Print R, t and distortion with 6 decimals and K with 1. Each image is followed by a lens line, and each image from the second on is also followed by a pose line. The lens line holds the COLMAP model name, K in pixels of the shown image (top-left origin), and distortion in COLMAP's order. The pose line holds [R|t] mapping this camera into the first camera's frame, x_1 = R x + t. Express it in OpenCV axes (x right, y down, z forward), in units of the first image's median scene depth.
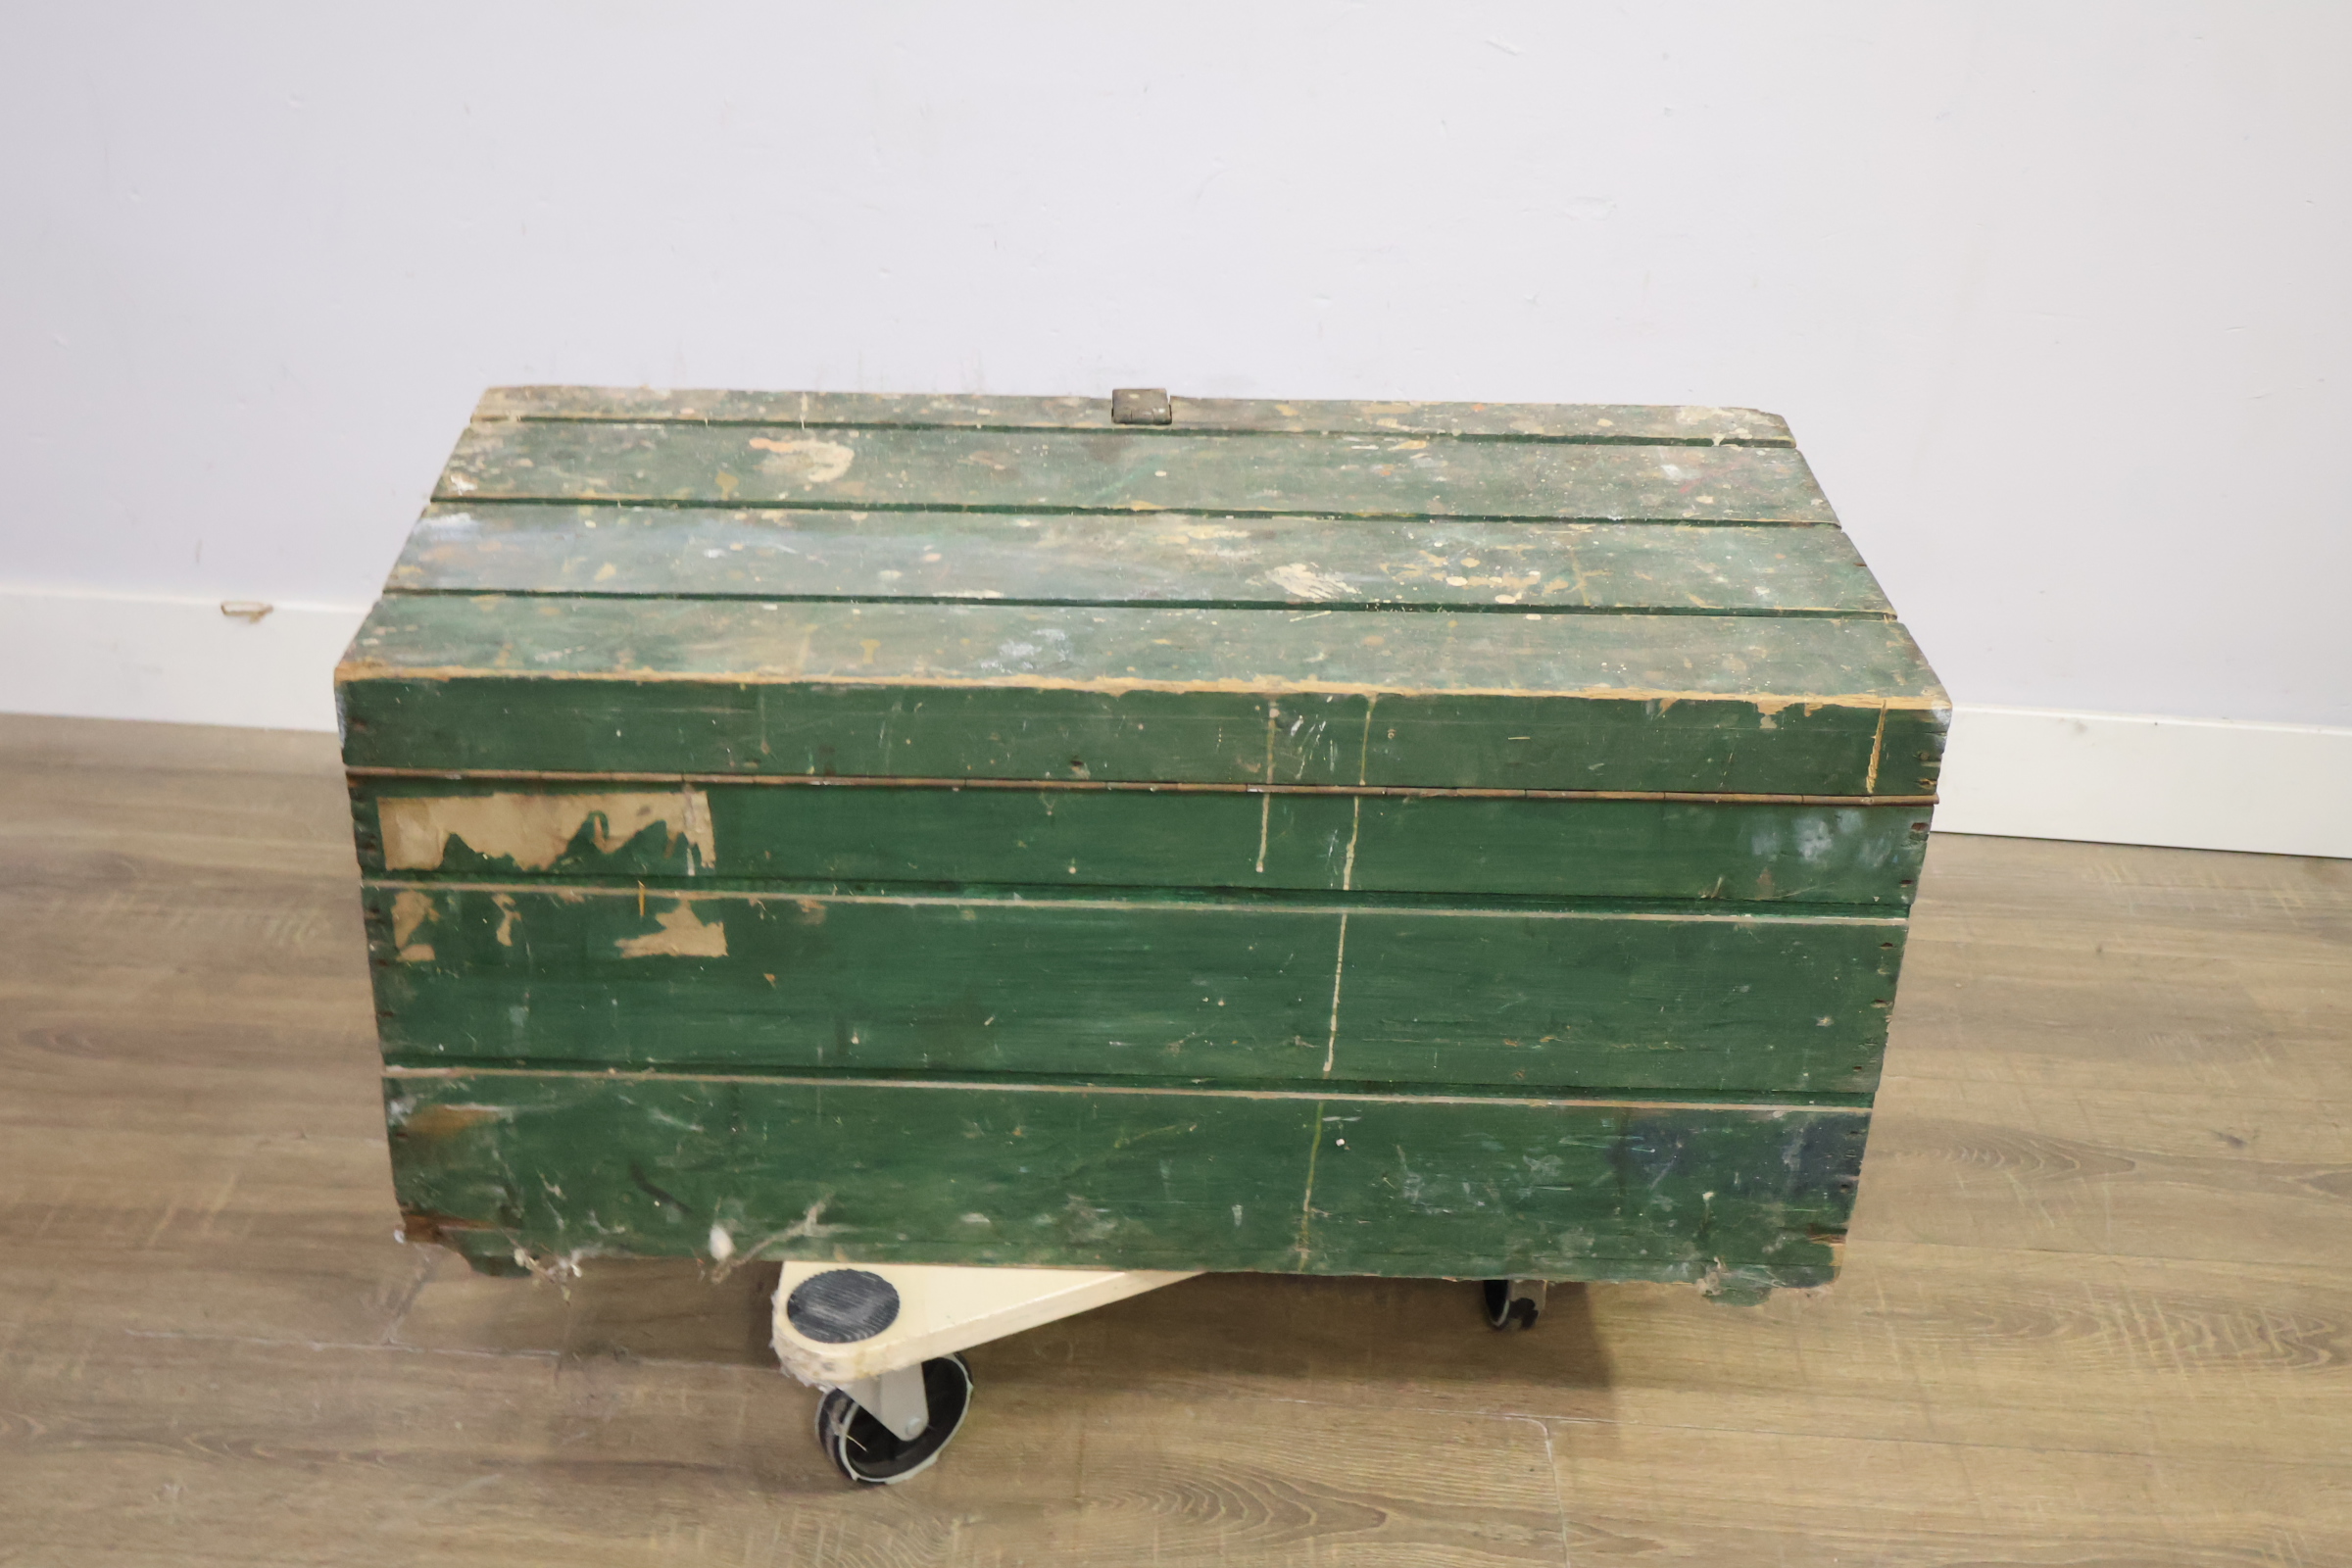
lens RADIAL K [[2617.0, 0, 1165.1], [0, 2617.0, 763.3], [0, 0, 1]] dist [0.005242, 0.000000]
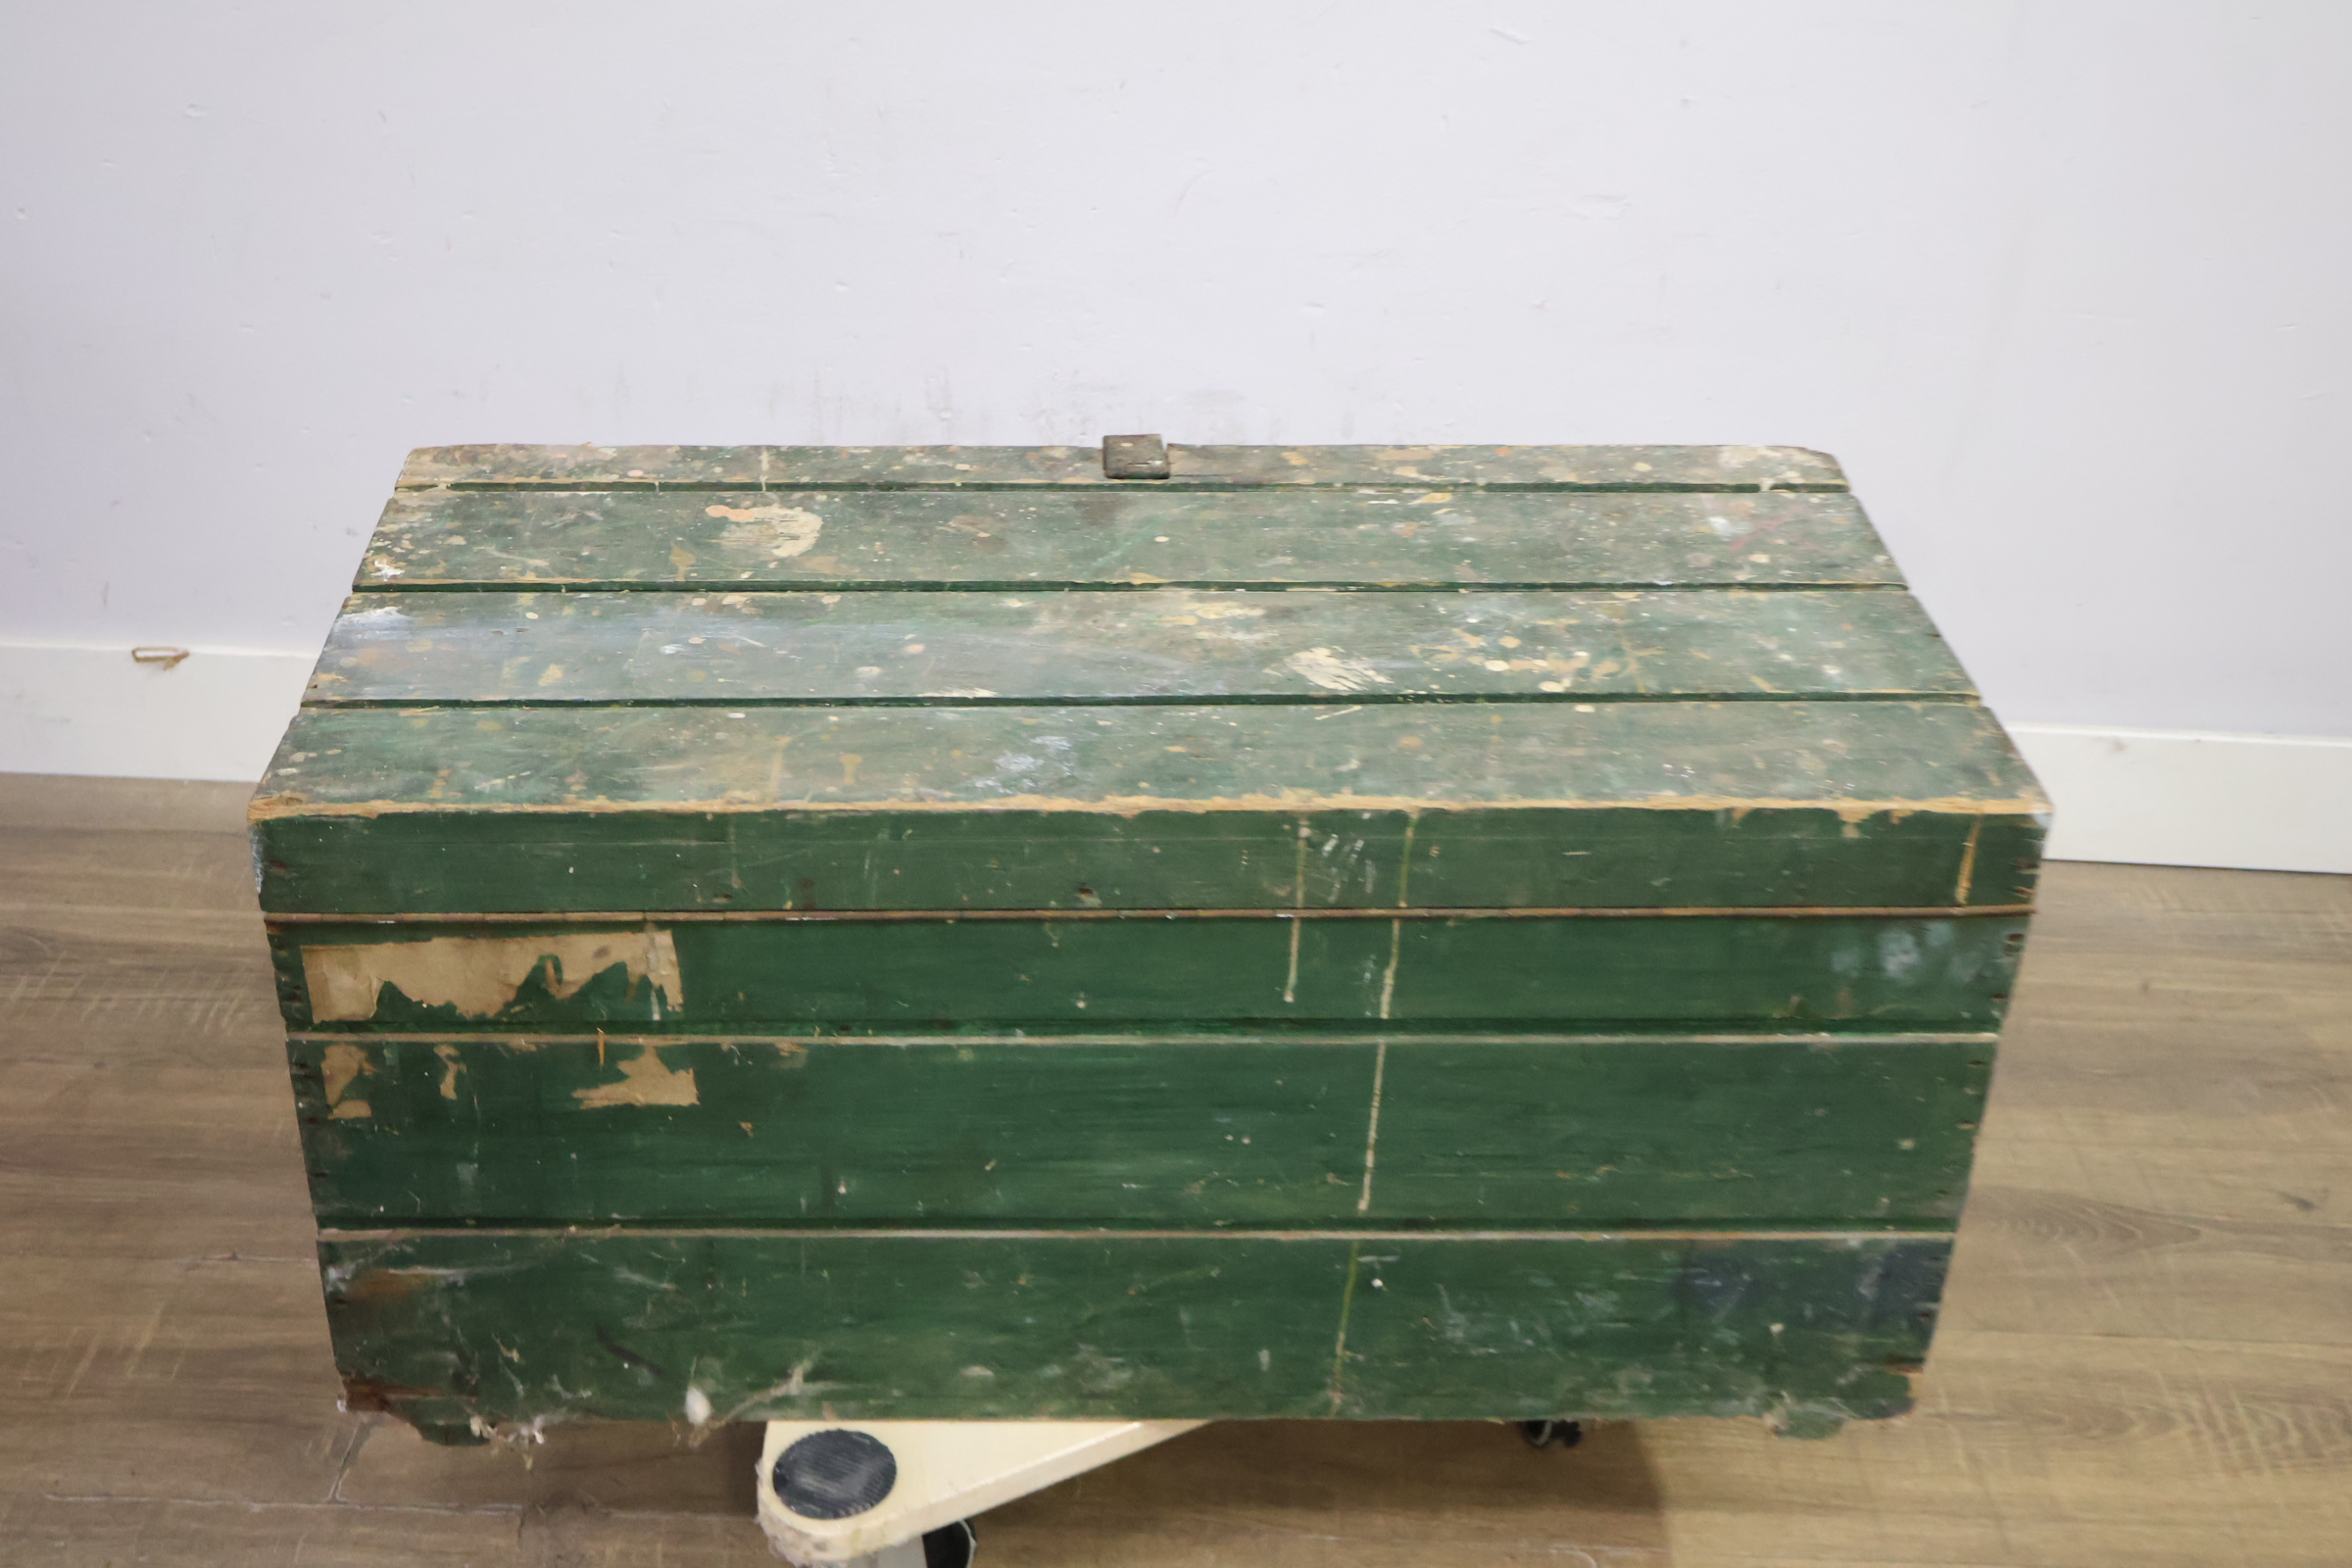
lens RADIAL K [[2617.0, 0, 1171.0], [0, 2617.0, 783.3], [0, 0, 1]] dist [0.005242, 0.000000]
pose [[0.999560, -0.019213, 0.022603, -0.019932], [0.018355, 0.999125, 0.037575, -0.058301], [-0.023305, -0.037144, 0.999038, 0.087220]]
